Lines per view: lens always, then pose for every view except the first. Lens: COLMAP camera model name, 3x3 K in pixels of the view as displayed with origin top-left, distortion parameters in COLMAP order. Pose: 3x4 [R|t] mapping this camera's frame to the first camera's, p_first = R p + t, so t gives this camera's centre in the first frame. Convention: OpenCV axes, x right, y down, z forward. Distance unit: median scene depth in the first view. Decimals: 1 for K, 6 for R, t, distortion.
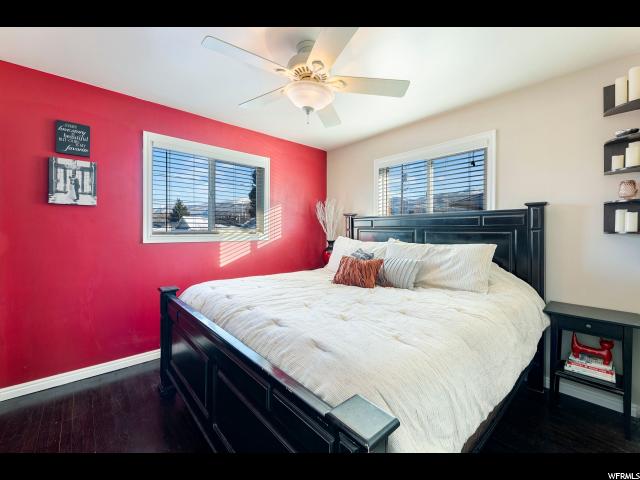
lens RADIAL K [[266.1, 0, 320.0], [0, 266.1, 240.0], [0, 0, 1]] dist [-0.001464, -0.000203]
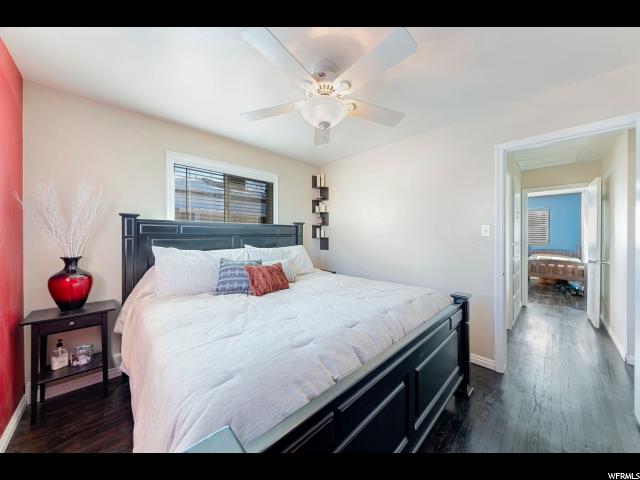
lens RADIAL K [[224.3, 0, 320.0], [0, 224.3, 240.0], [0, 0, 1]] dist [-0.000150, -0.000027]
pose [[-0.023178, -0.013347, 0.999642, -0.929638], [0.039953, 0.999100, 0.014266, -0.037126], [-0.998933, 0.040269, -0.022624, 1.014725]]
